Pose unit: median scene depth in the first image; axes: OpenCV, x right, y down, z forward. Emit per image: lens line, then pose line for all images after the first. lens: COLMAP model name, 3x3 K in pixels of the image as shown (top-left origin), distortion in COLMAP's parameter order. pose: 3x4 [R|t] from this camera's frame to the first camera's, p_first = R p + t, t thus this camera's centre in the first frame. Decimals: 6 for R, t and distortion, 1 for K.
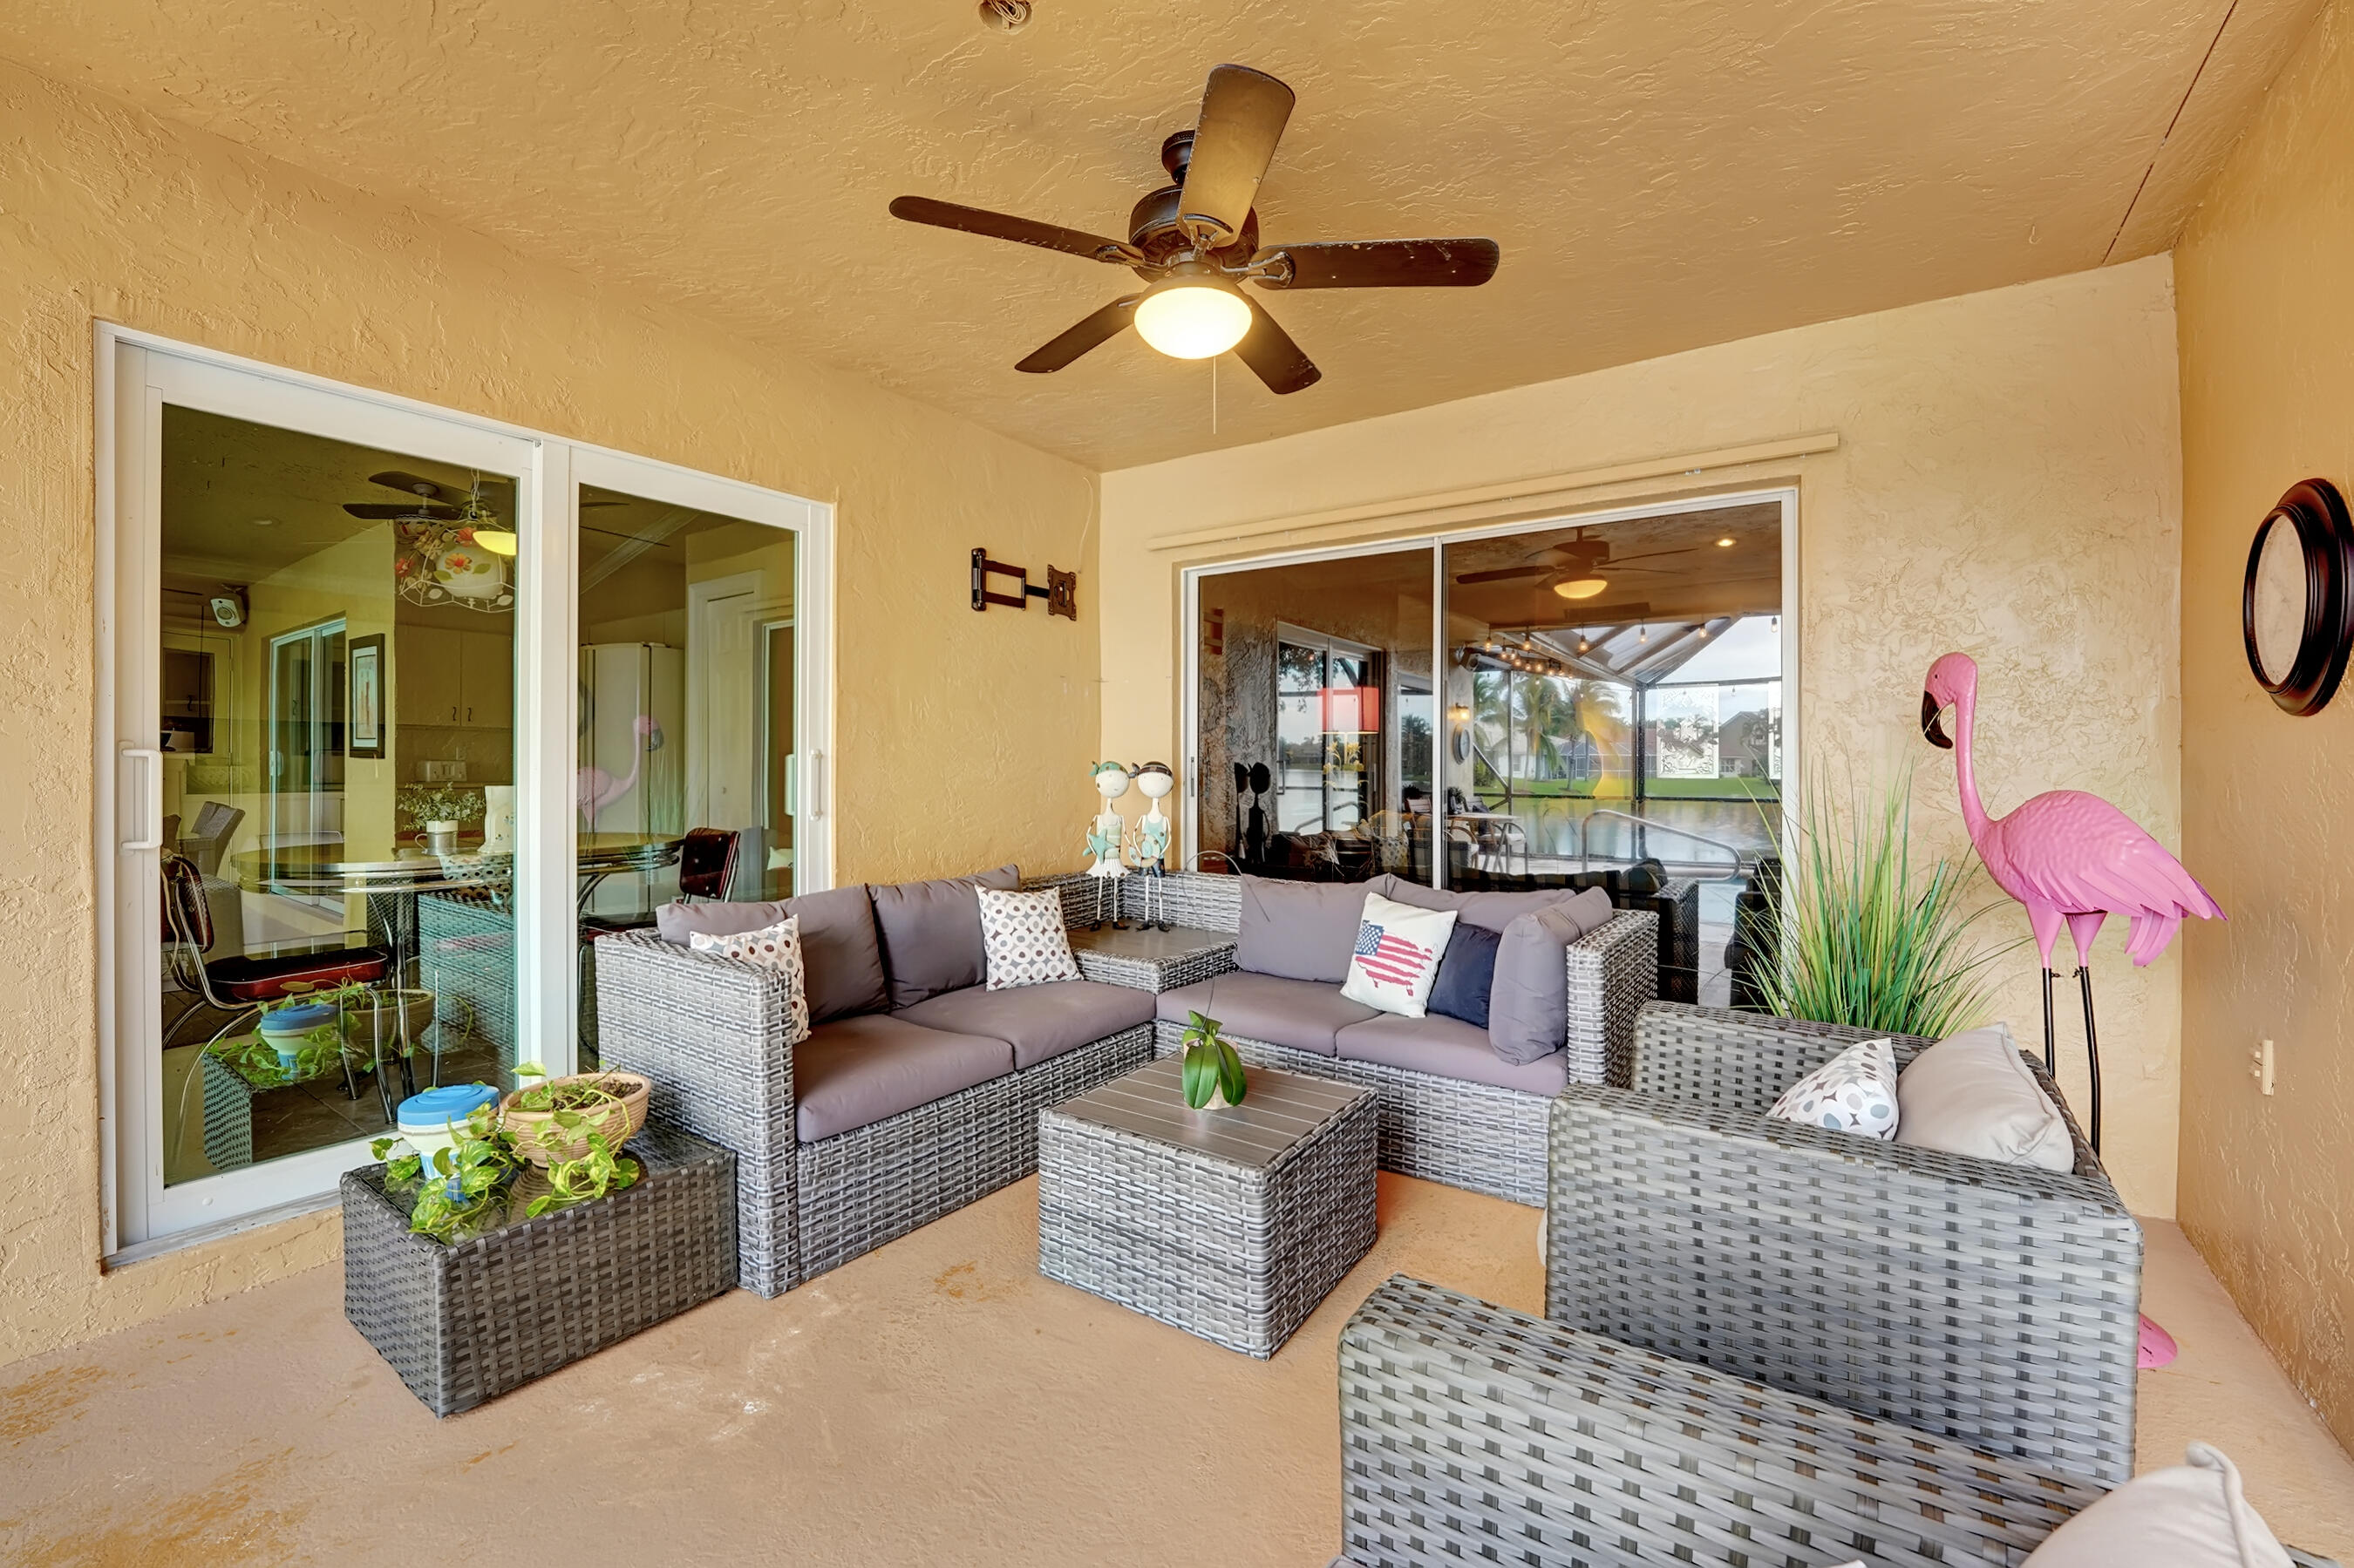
lens RADIAL K [[982.8, 0, 1173.3], [0, 982.8, 771.6], [0, 0, 1]] dist [-0.020888, 0.000686]
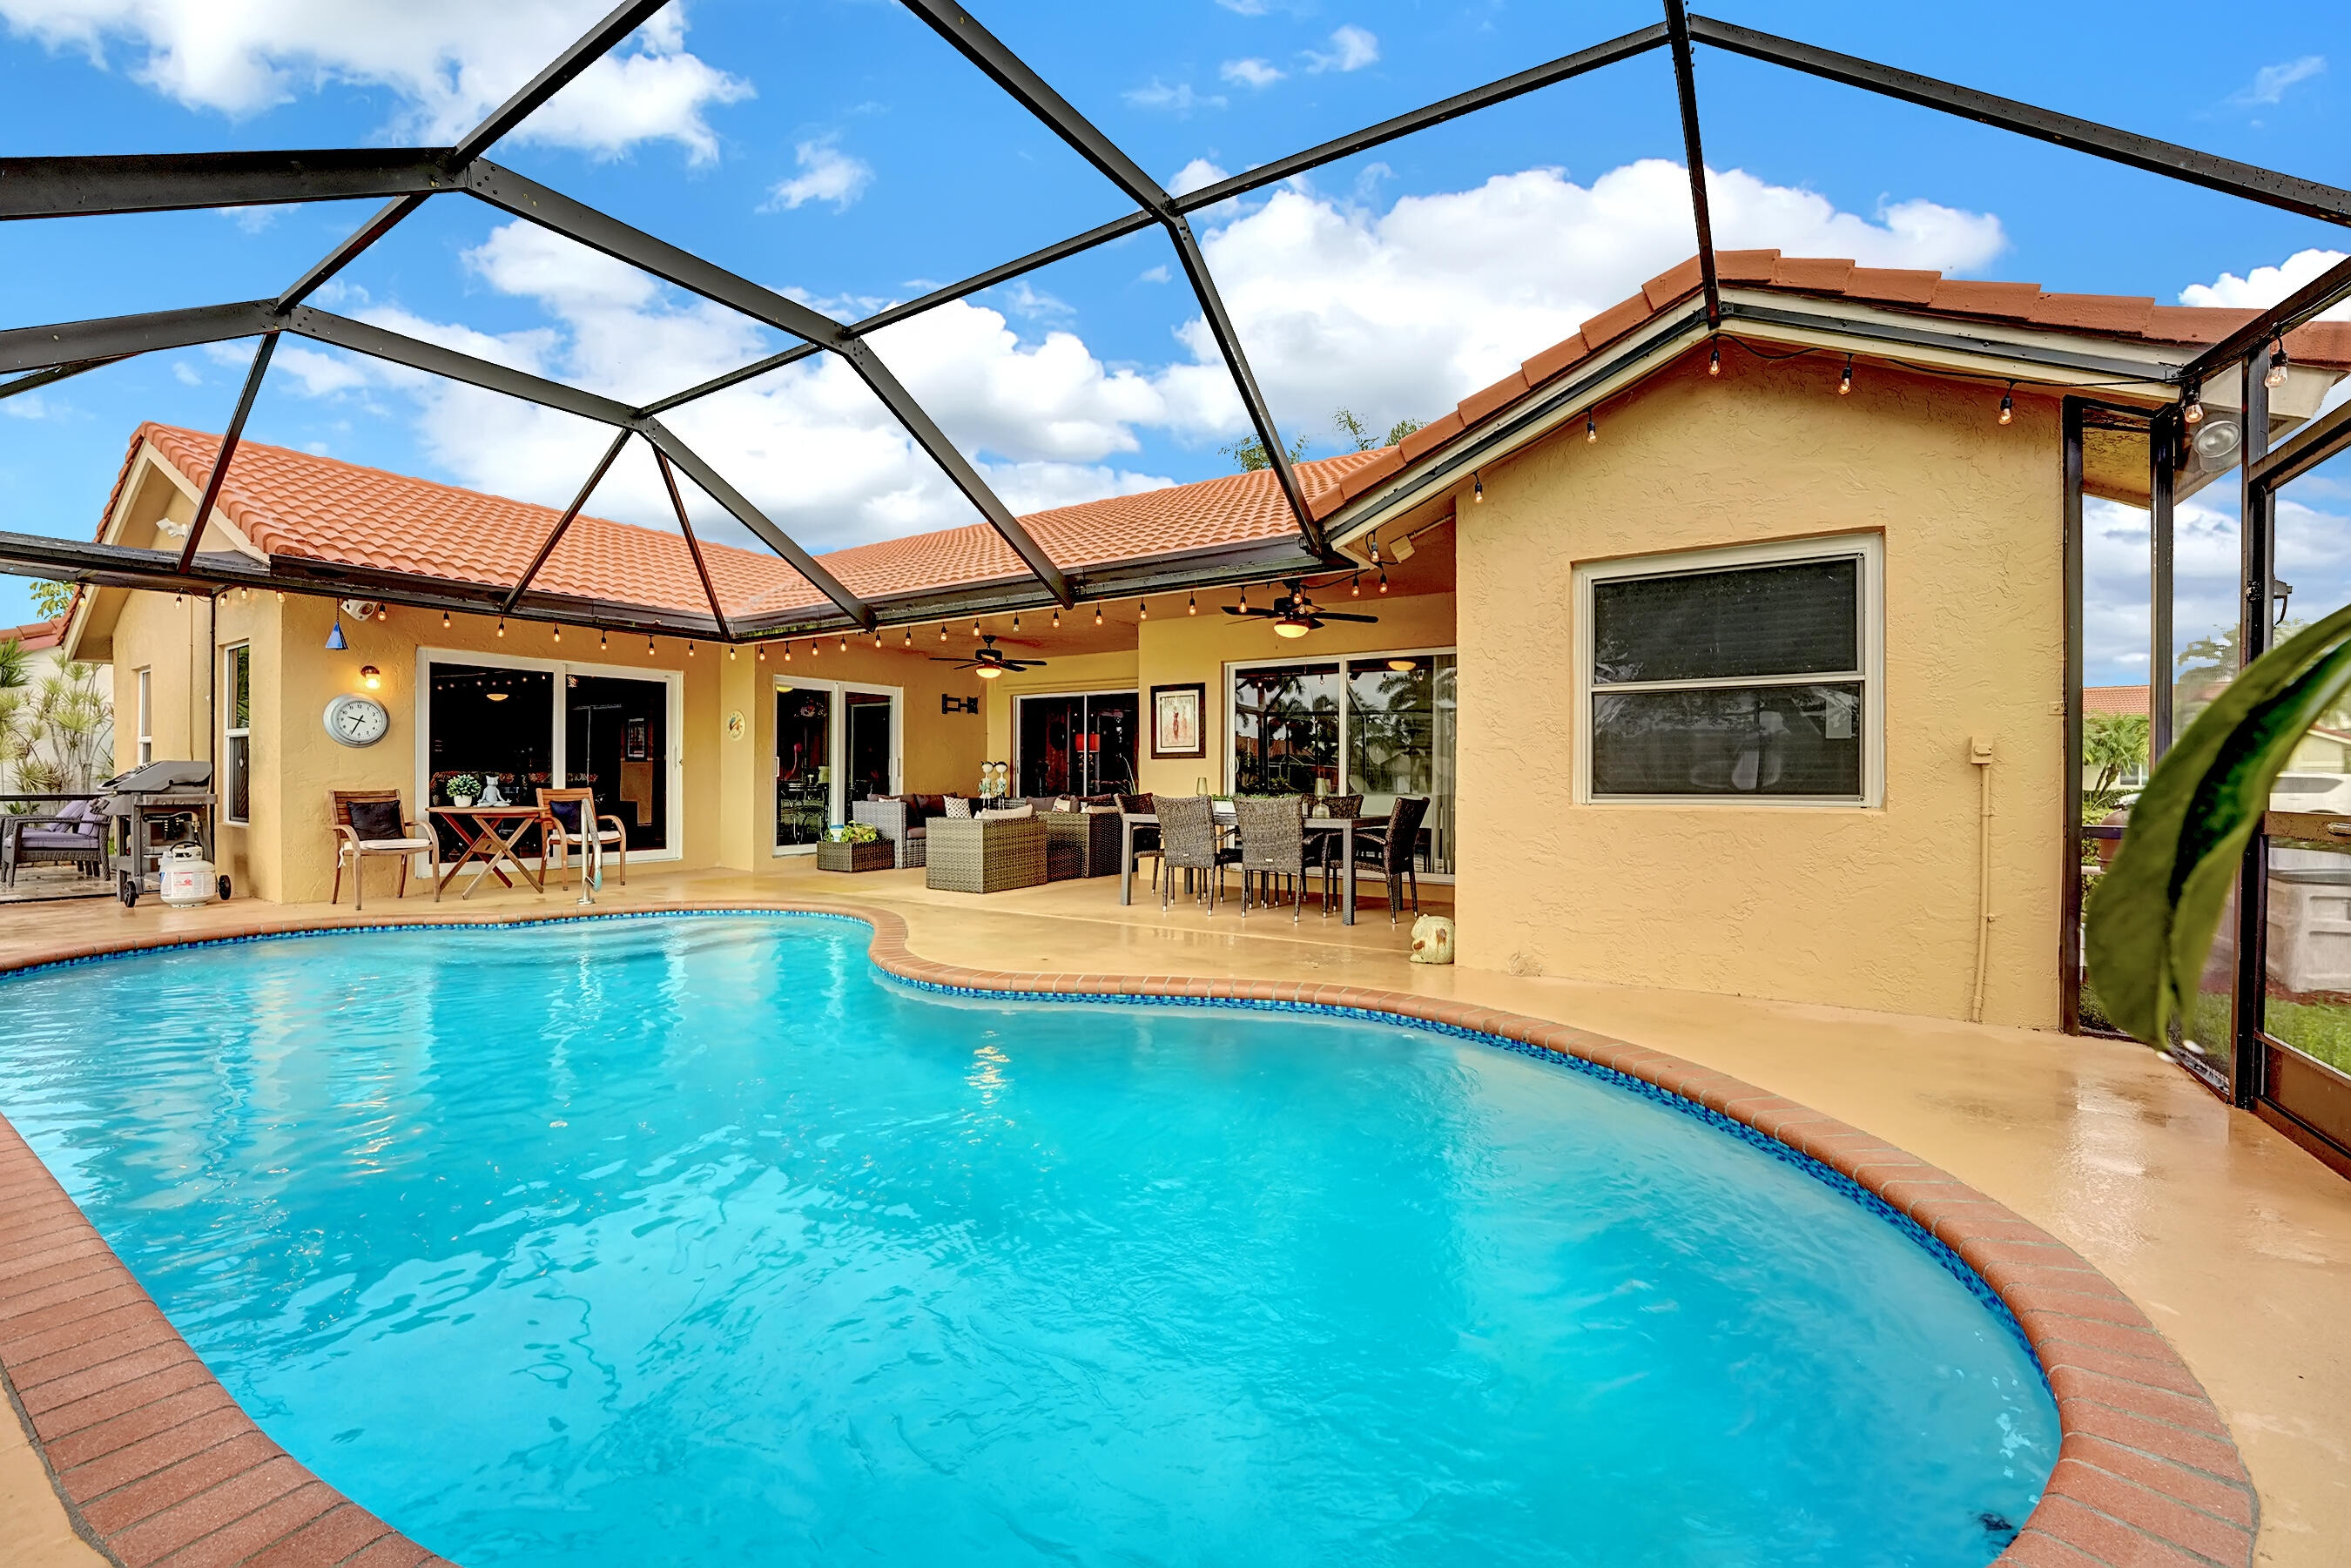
lens RADIAL K [[981.6, 0, 1177.9], [0, 981.6, 784.7], [0, 0, 1]] dist [-0.020888, 0.000686]
pose [[0.998862, 0.001940, 0.047660, 0.404539], [-0.002015, 0.999997, 0.001529, 0.059323], [-0.047657, -0.001623, 0.998862, -2.203562]]
